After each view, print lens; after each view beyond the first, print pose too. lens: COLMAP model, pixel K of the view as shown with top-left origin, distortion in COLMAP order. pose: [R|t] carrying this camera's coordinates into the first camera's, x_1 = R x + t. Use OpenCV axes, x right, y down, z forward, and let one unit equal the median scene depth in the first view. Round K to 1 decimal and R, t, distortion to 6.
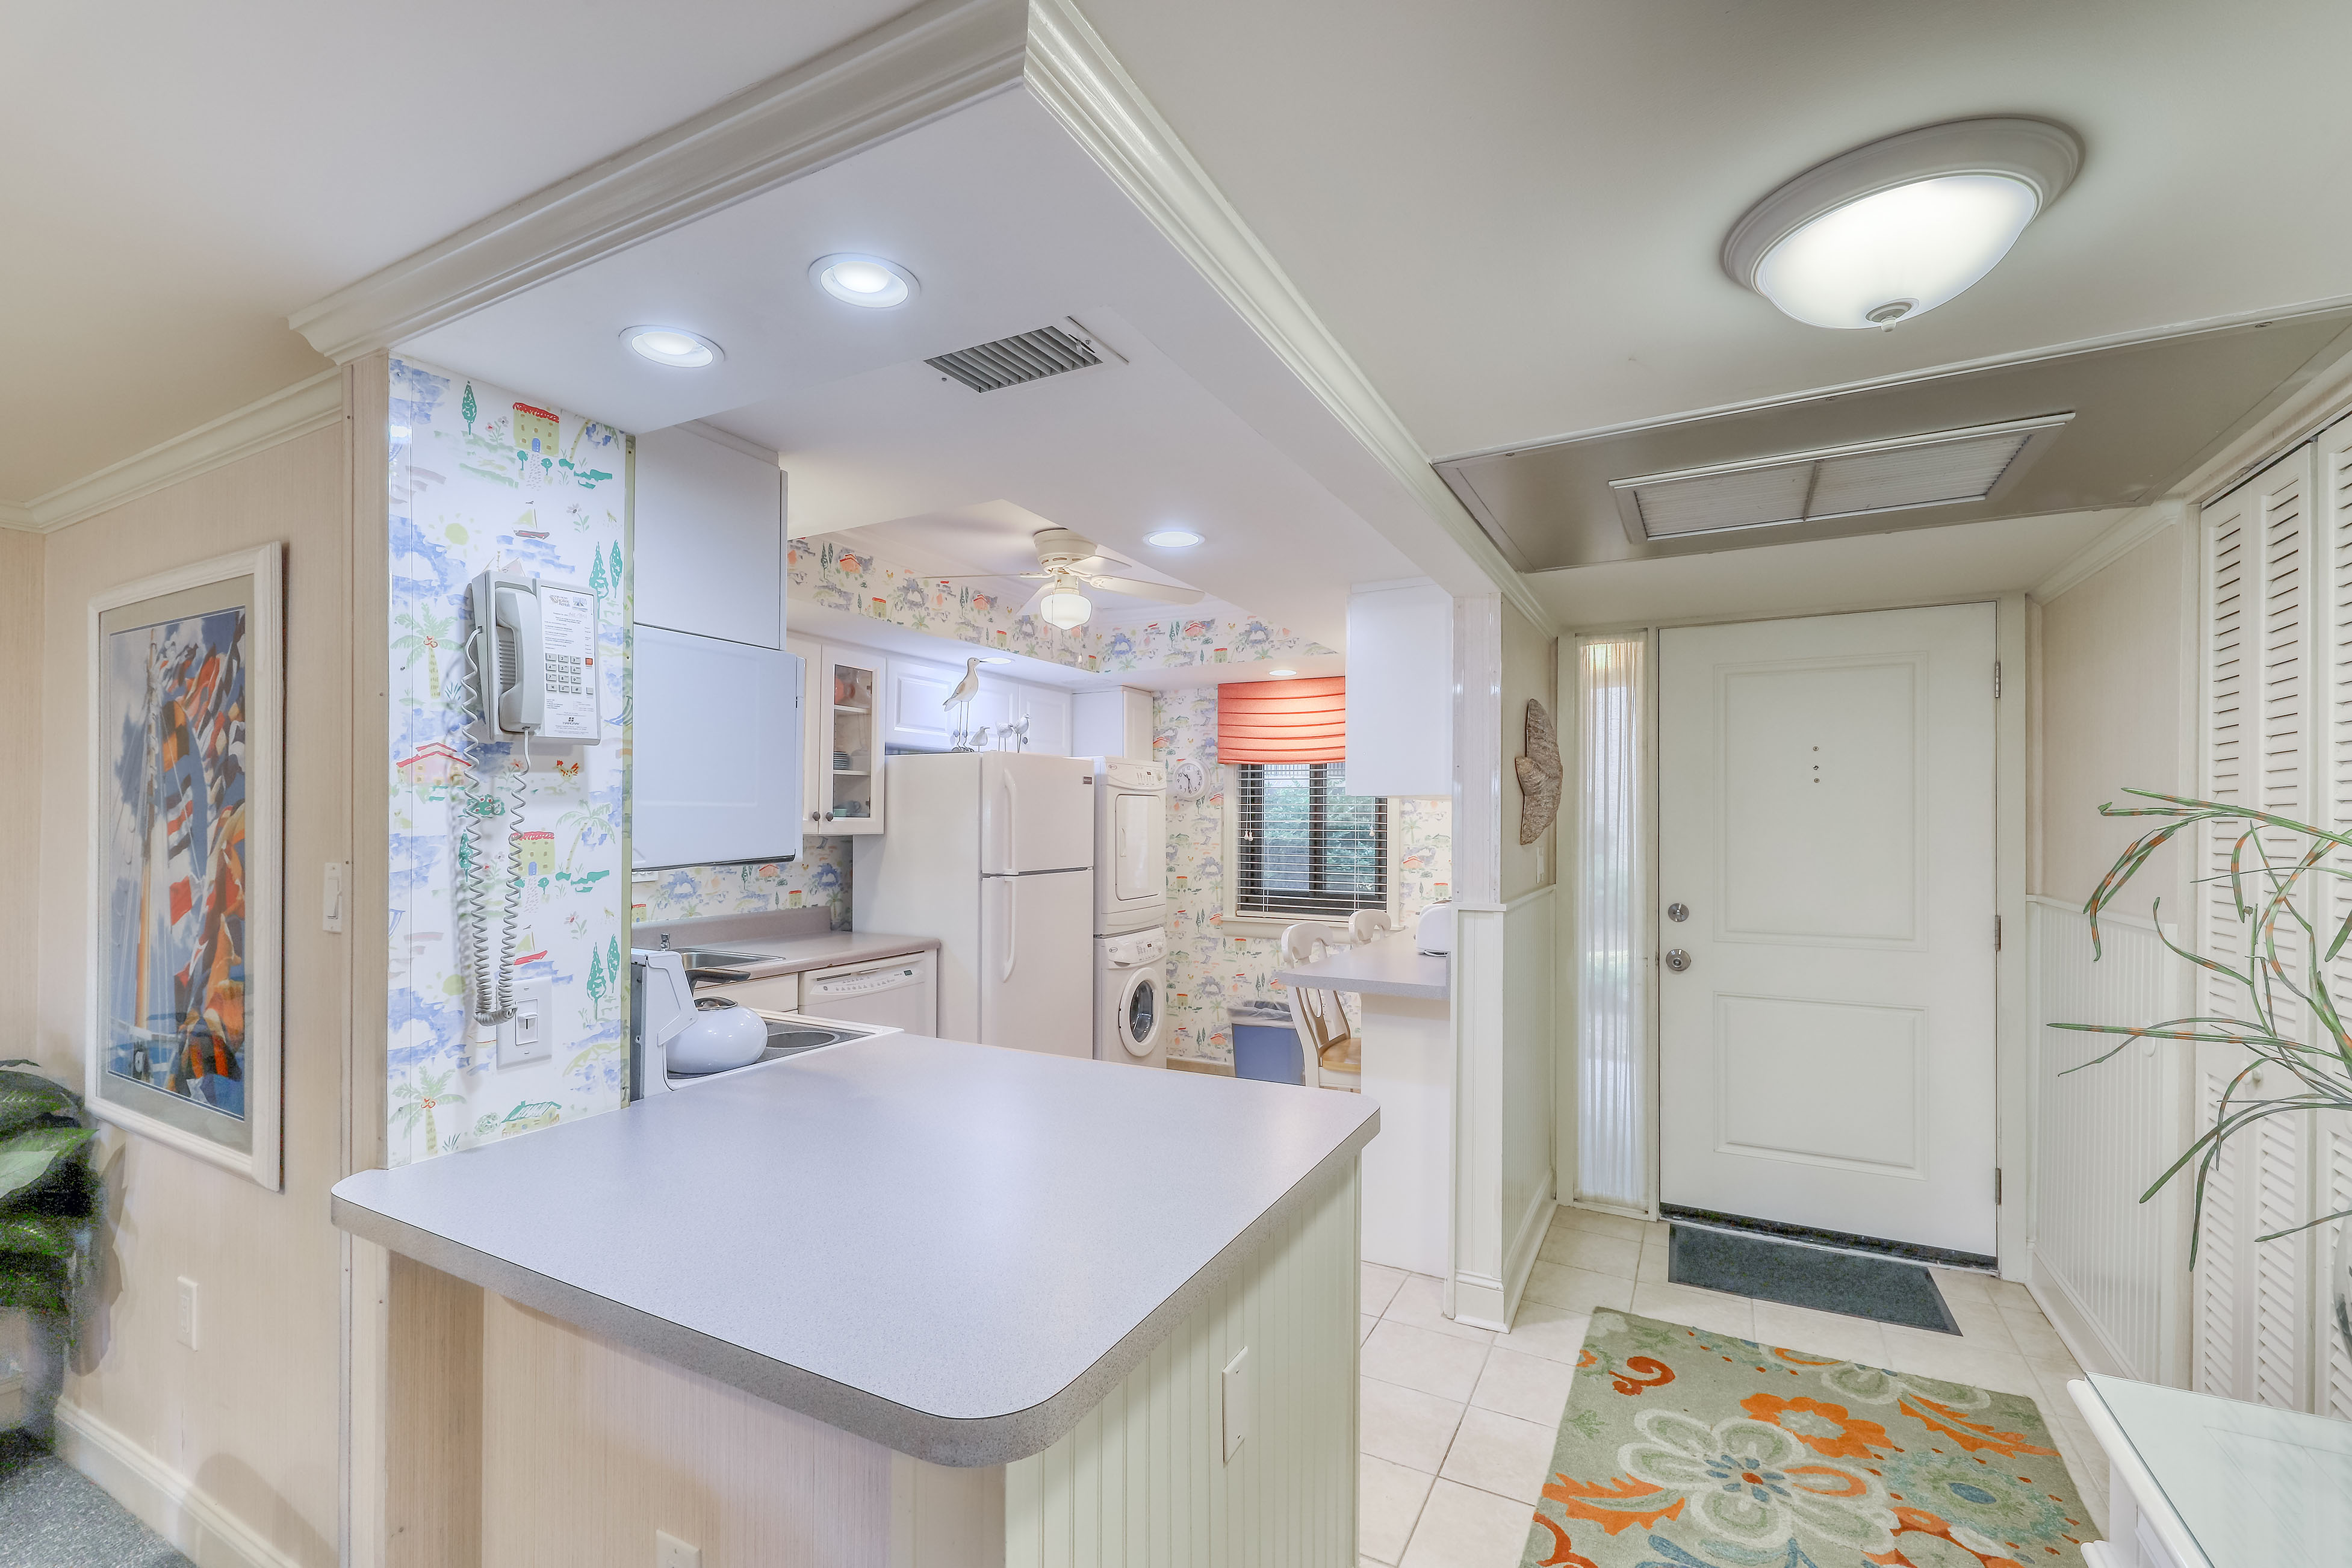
lens RADIAL K [[999.6, 0, 1189.9], [0, 999.6, 809.4], [0, 0, 1]] dist [-0.004430, -0.000803]
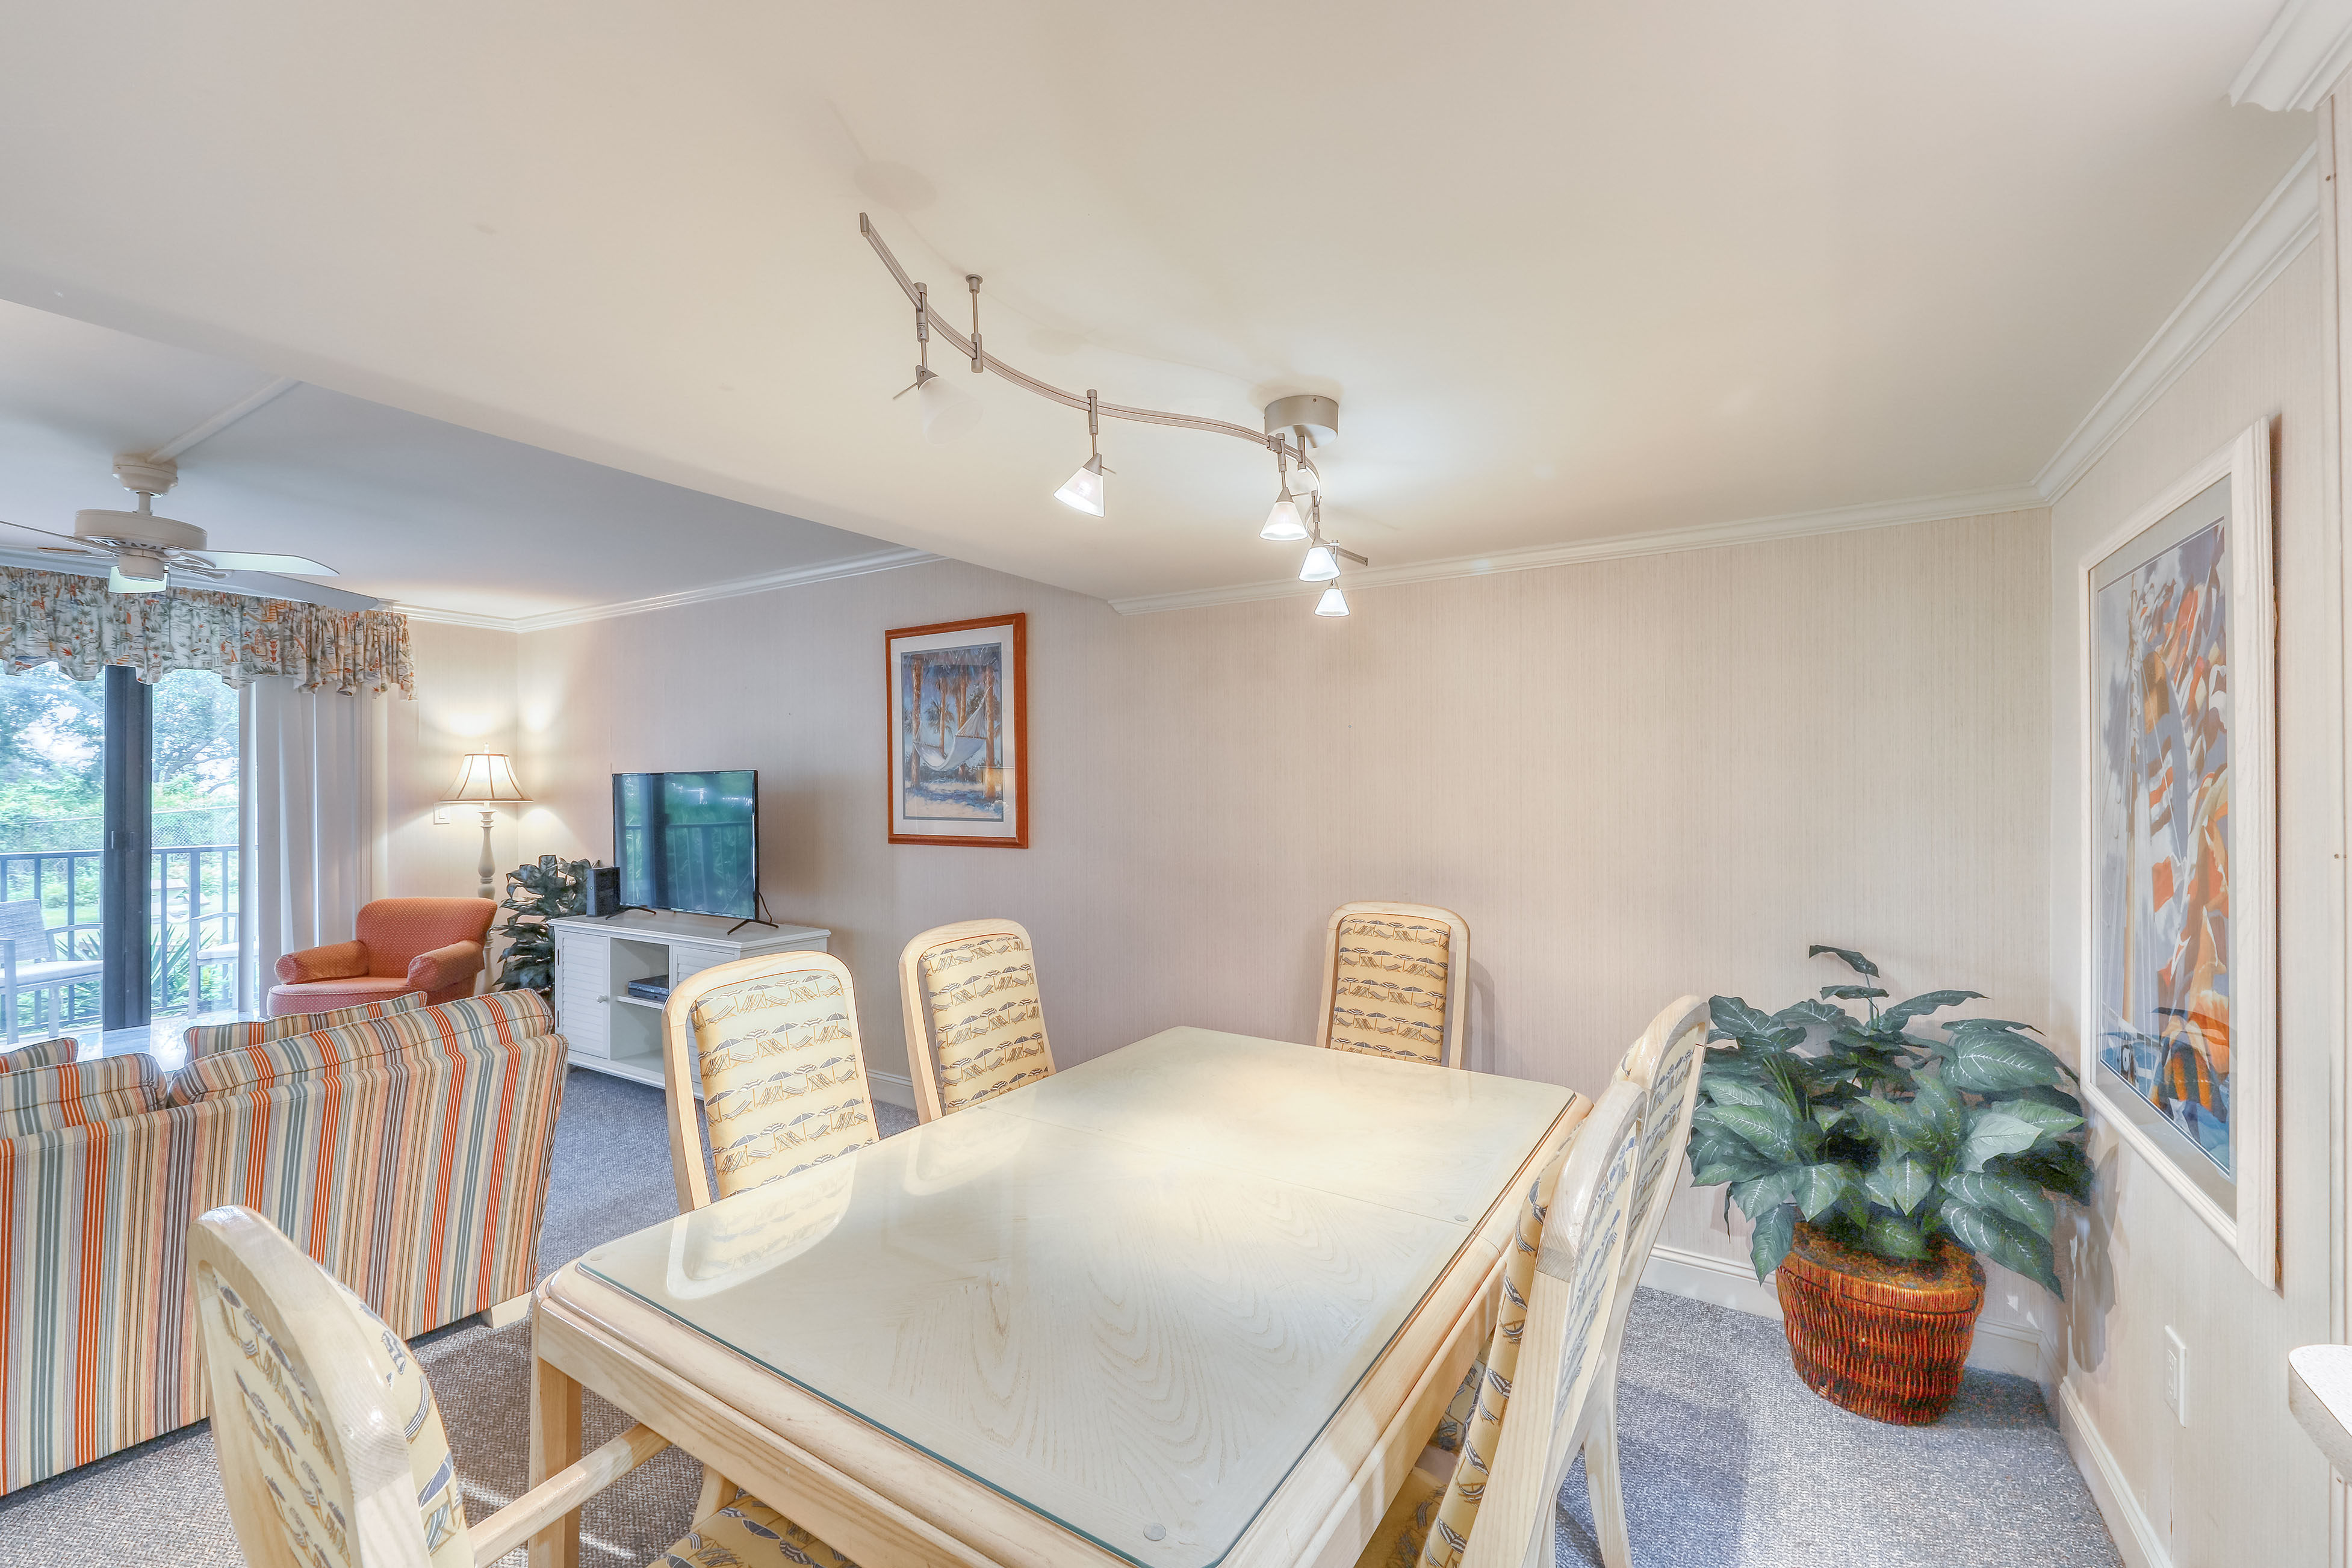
lens RADIAL K [[979.1, 0, 1163.4], [0, 979.1, 786.8], [0, 0, 1]] dist [-0.001747, -0.000484]
pose [[-0.089428, -0.003368, -0.995988, -0.050962], [0.012646, 0.999910, -0.004517, 0.000450], [0.995913, -0.012999, -0.089377, 0.109110]]
